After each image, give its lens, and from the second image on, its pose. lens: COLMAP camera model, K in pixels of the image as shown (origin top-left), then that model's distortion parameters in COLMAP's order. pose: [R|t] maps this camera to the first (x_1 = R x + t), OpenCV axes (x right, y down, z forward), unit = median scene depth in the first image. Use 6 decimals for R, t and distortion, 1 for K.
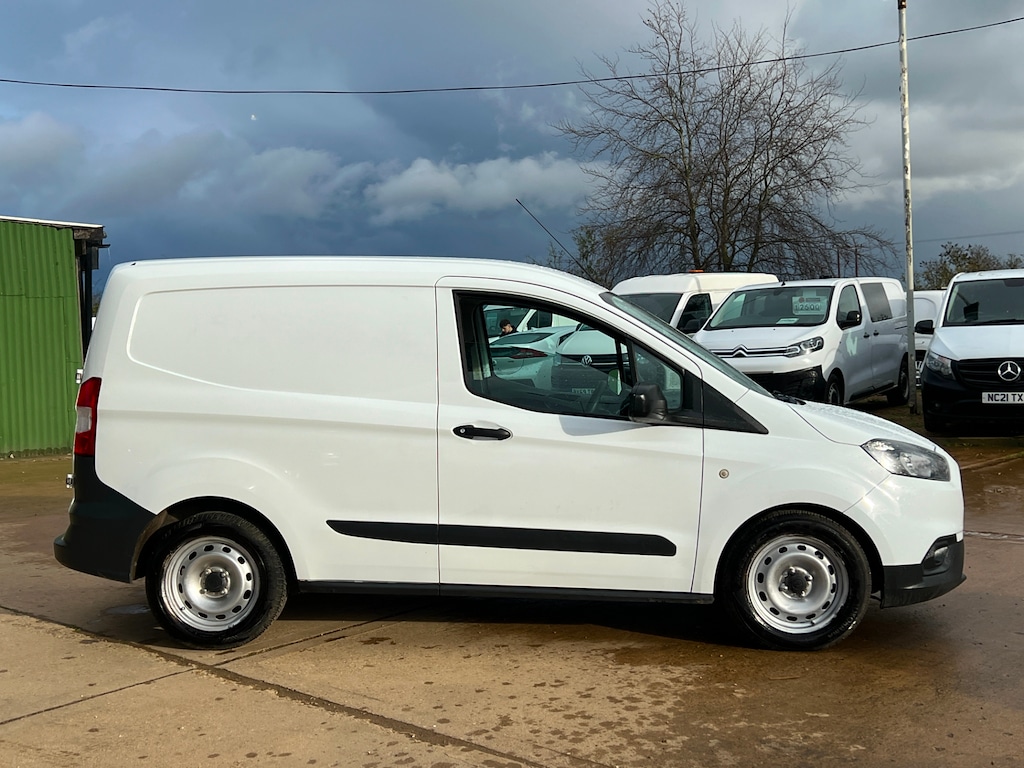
lens RADIAL K [[1192.5, 0, 488.6], [0, 1192.5, 390.9], [0, 0, 1]] dist [0.048841, 0.000000]
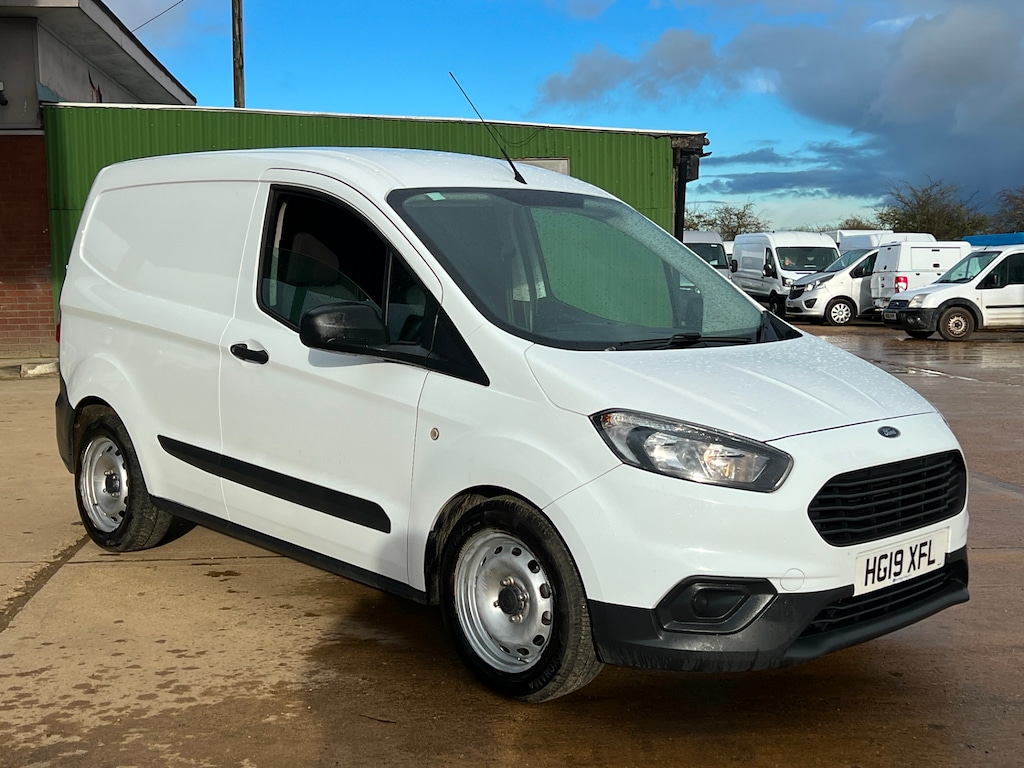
lens RADIAL K [[1279.0, 0, 514.4], [0, 1279.0, 370.3], [0, 0, 1]] dist [0.047988, 0.000000]
pose [[0.744479, 0.085438, -0.662157, 0.738214], [-0.055372, 0.996263, 0.066291, -0.024015], [0.665346, -0.012687, 0.746427, 0.438380]]
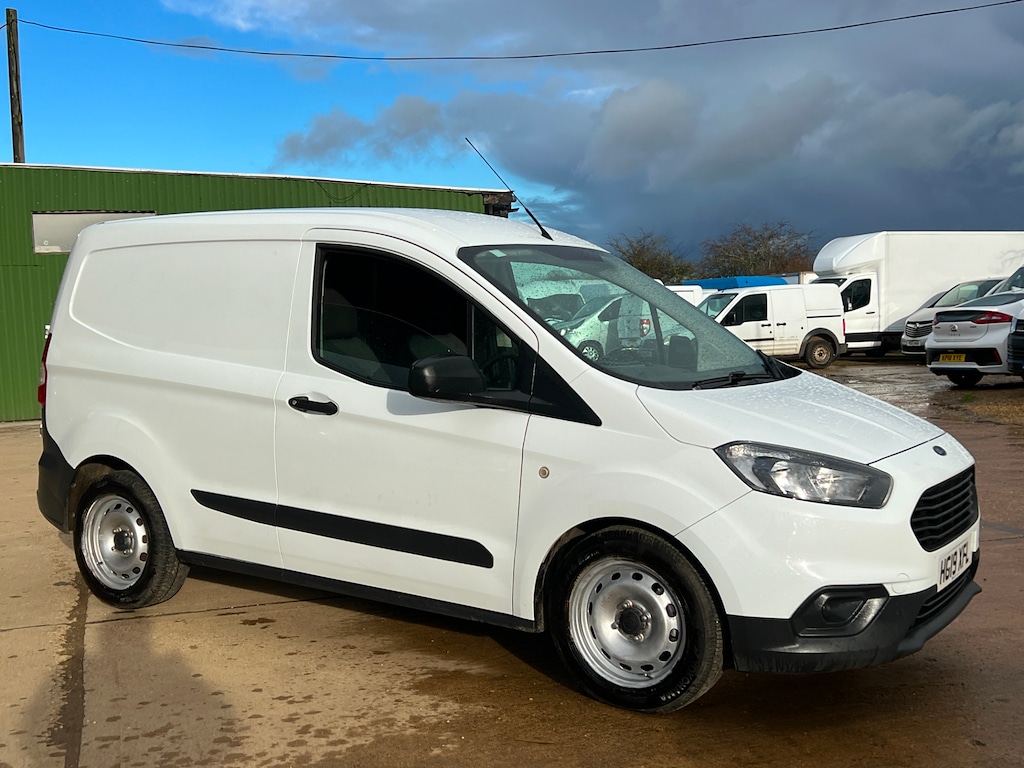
lens RADIAL K [[1192.5, 0, 514.7], [0, 1192.5, 382.6], [0, 0, 1]] dist [0.048841, 0.000000]
pose [[0.873559, 0.041989, -0.484905, 0.551576], [-0.028723, 0.998983, 0.034759, -0.016930], [0.485871, -0.016437, 0.873876, 0.294670]]
